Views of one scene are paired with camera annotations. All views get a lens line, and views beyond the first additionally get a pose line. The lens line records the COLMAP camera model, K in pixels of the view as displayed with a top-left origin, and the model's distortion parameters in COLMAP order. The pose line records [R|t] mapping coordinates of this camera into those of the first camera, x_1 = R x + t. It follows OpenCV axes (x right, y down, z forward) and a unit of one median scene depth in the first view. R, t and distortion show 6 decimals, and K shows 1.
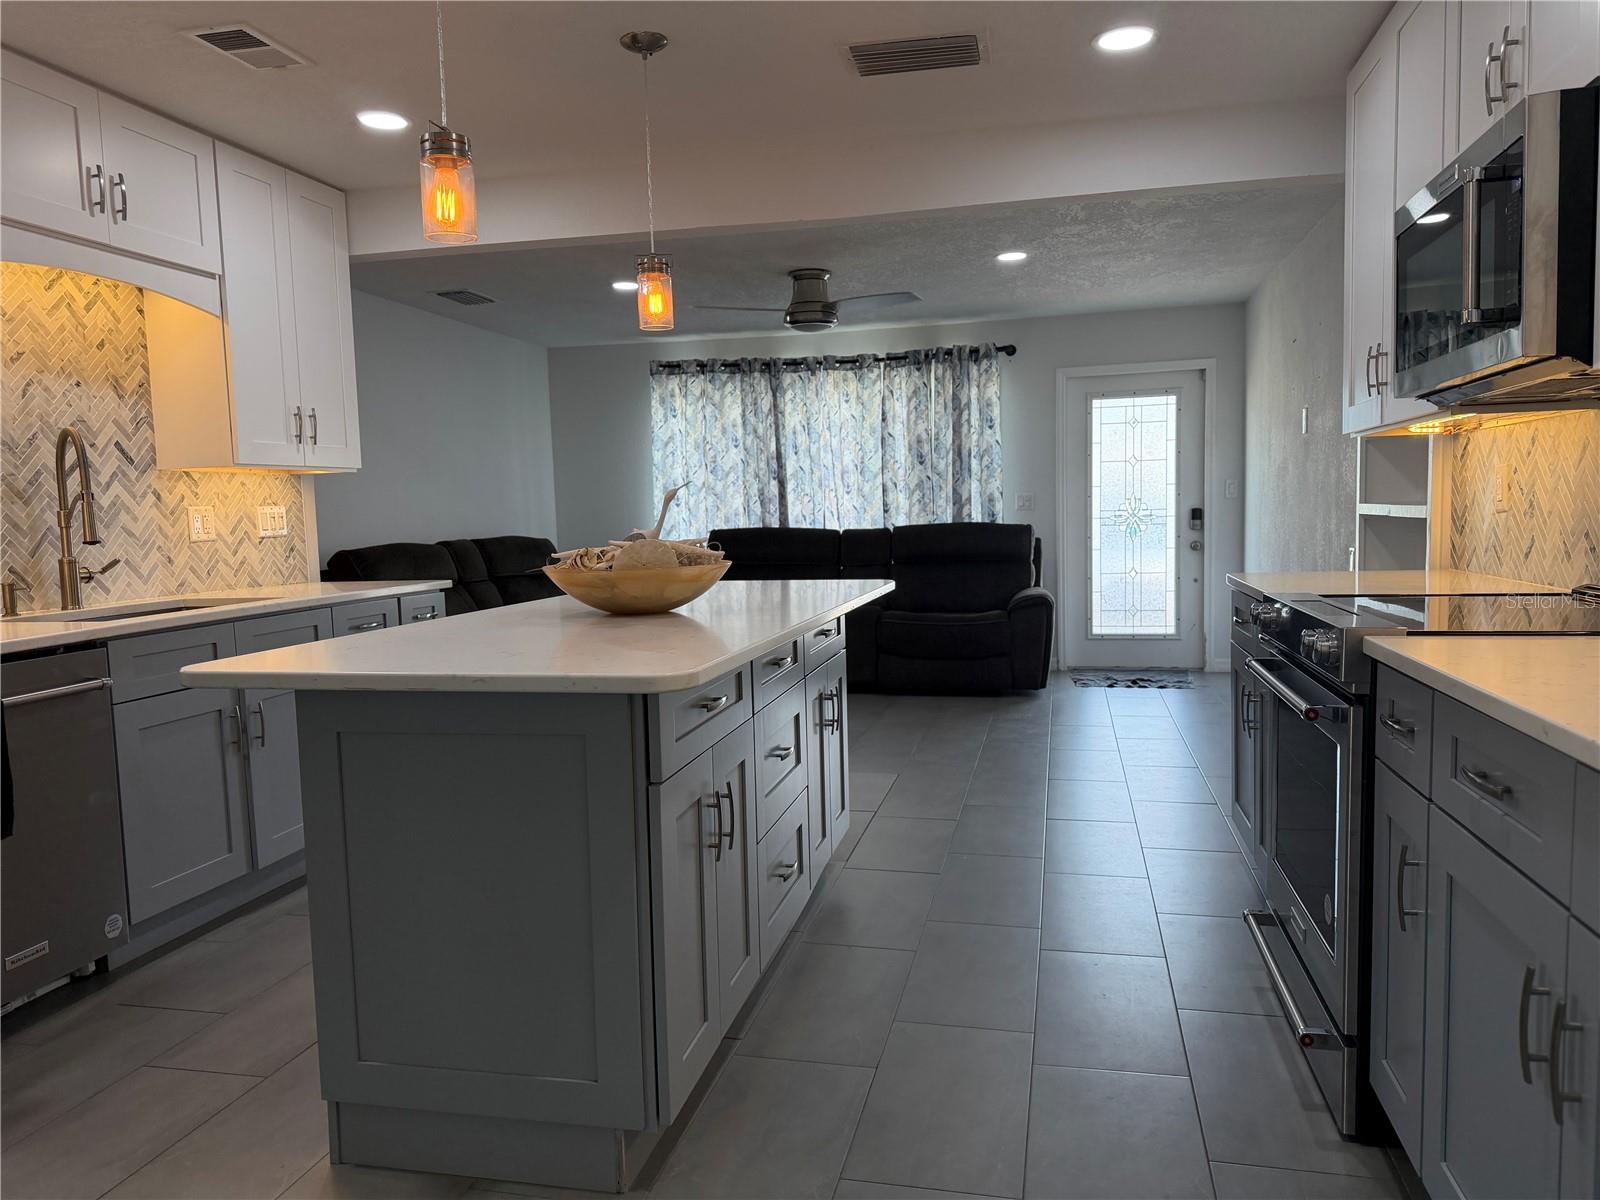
lens RADIAL K [[1122.5, 0, 806.1], [0, 1122.5, 607.4], [0, 0, 1]] dist [0.056282, -0.073757]
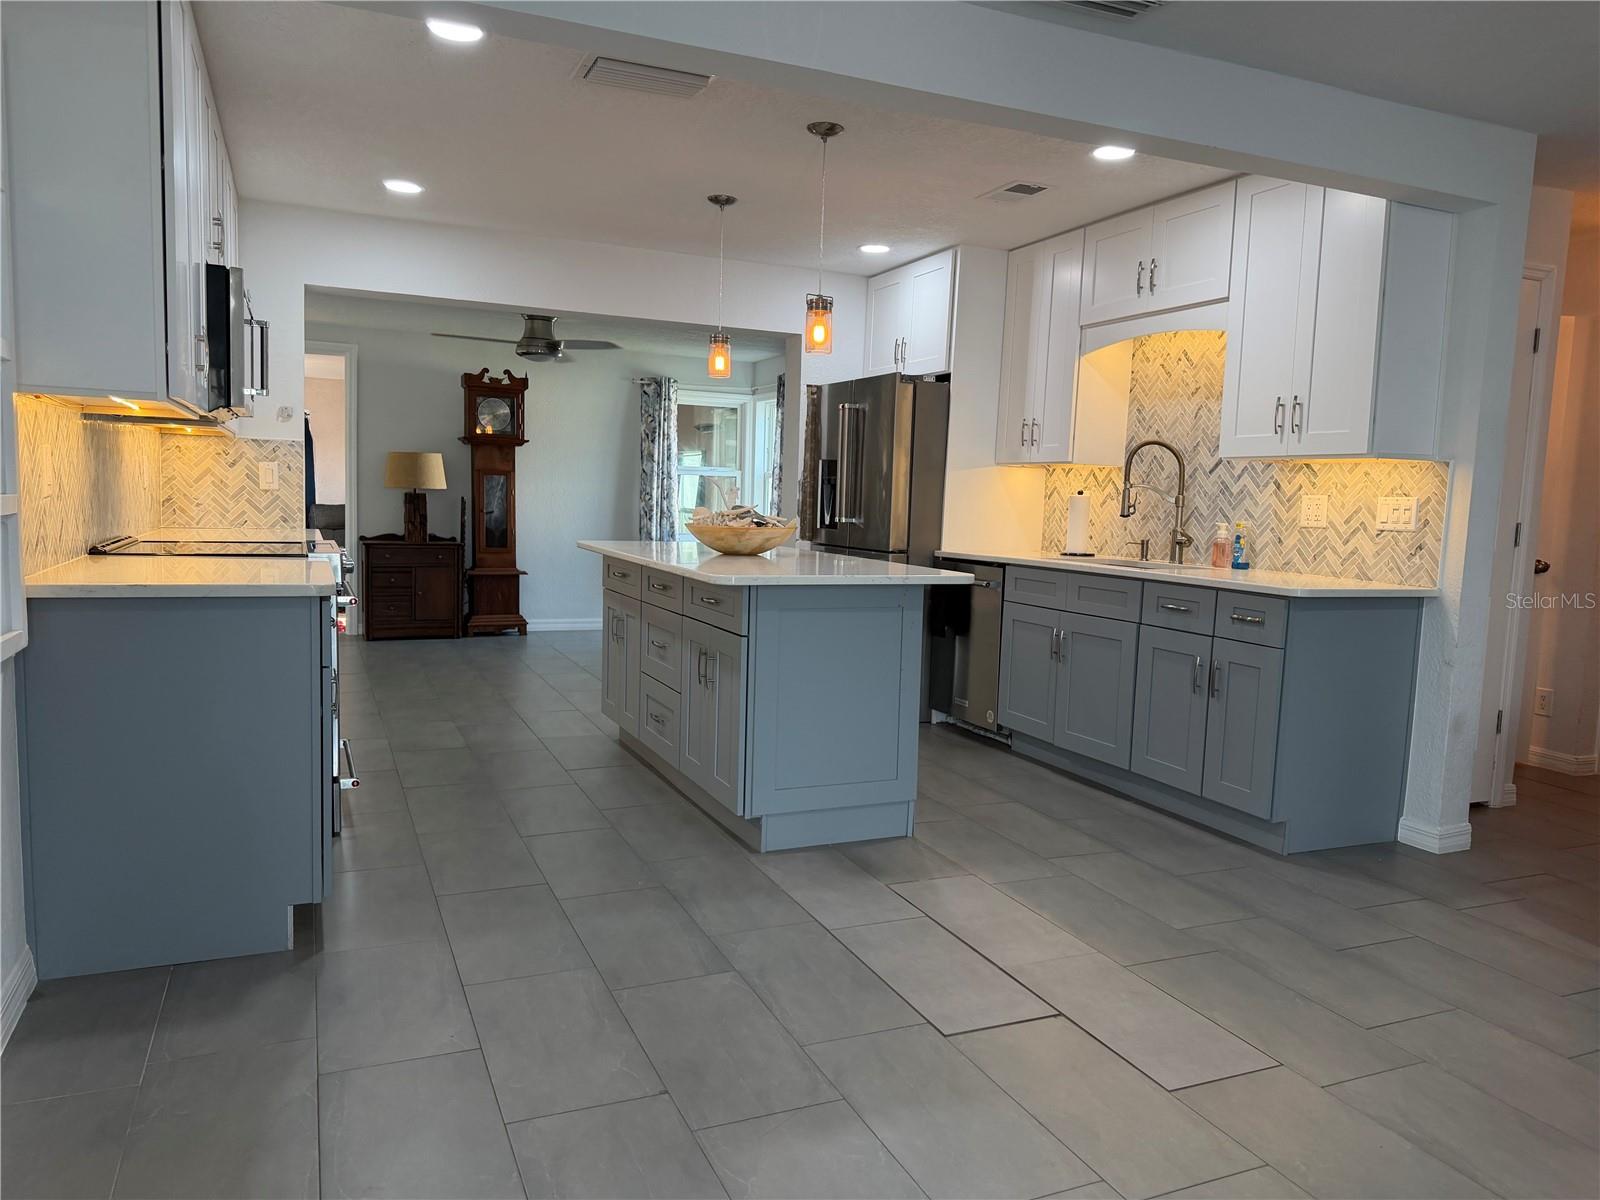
lens RADIAL K [[1122.5, 0, 798.2], [0, 1122.5, 609.2], [0, 0, 1]] dist [0.056282, -0.073757]
pose [[-0.811758, 0.060757, -0.580824, 0.340847], [-0.061461, 0.980162, 0.188428, -0.106191], [0.580750, 0.188656, -0.791921, 1.083680]]
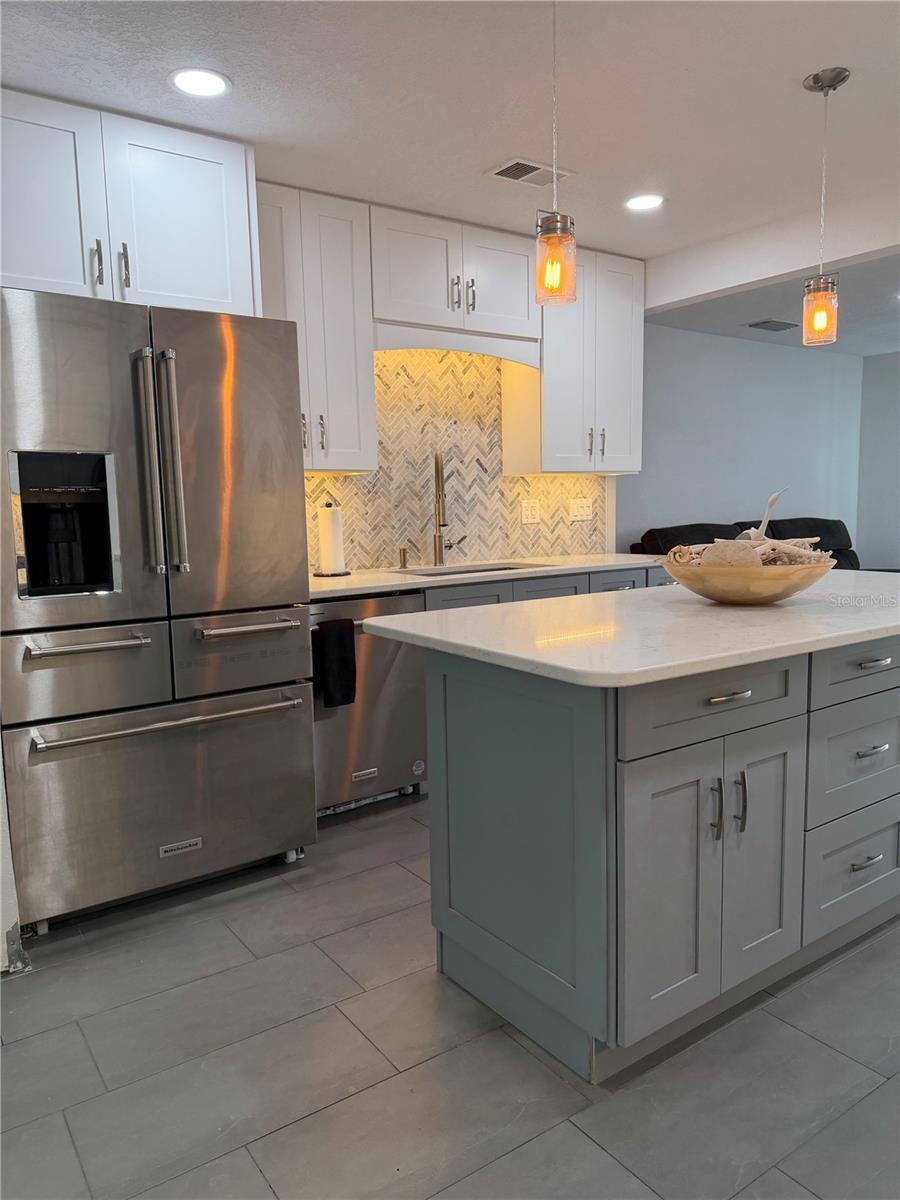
lens RADIAL K [[841.9, 0, 452.9], [0, 841.9, 612.0], [0, 0, 1]] dist [0.056282, -0.073757]
pose [[0.742455, 0.097062, -0.662827, 0.092856], [-0.058805, 0.995071, 0.079845, -0.017201], [0.667310, -0.020304, 0.744503, 0.073597]]
